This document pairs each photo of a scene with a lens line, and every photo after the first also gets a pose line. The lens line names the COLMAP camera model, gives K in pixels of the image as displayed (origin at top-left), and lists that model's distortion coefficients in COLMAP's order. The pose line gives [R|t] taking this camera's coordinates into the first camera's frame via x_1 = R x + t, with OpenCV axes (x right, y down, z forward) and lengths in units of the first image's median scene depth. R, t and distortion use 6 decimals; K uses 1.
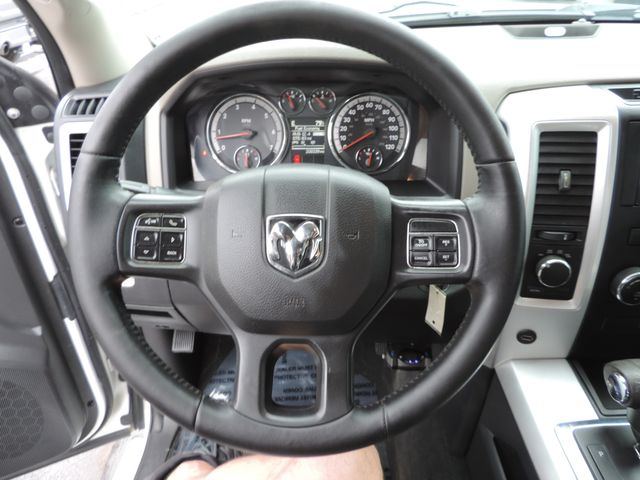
lens RADIAL K [[444.9, 0, 317.7], [0, 444.9, 236.7], [0, 0, 1]] dist [-0.025837, 0.000441]
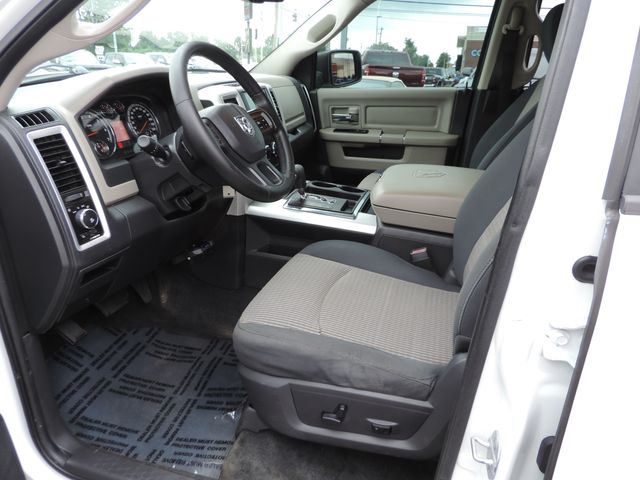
lens RADIAL K [[437.4, 0, 320.0], [0, 437.4, 240.0], [0, 0, 1]] dist [-0.058030, -0.001051]
pose [[0.267172, -0.351209, 0.897369, -1.400204], [0.489428, 0.851628, 0.187591, 0.182887], [-0.830108, 0.389079, 0.399422, -0.084311]]
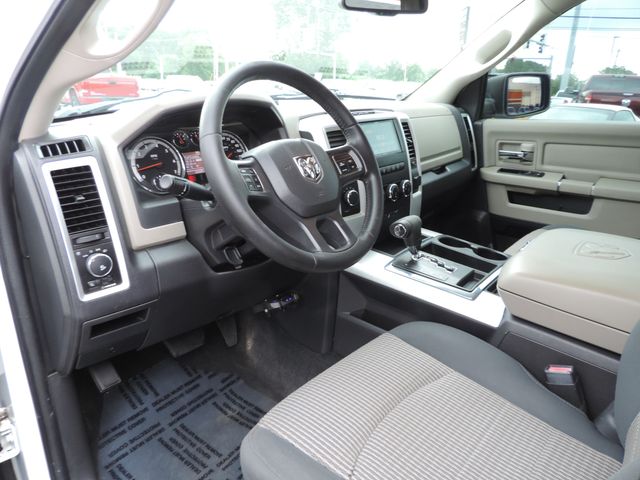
lens RADIAL K [[444.9, 0, 317.7], [0, 444.9, 236.7], [0, 0, 1]] dist [-0.025837, 0.000441]
pose [[0.647564, -0.230736, 0.726238, -0.888094], [0.388884, 0.919669, -0.054565, 0.240585], [-0.655309, 0.317757, 0.685274, -0.189330]]
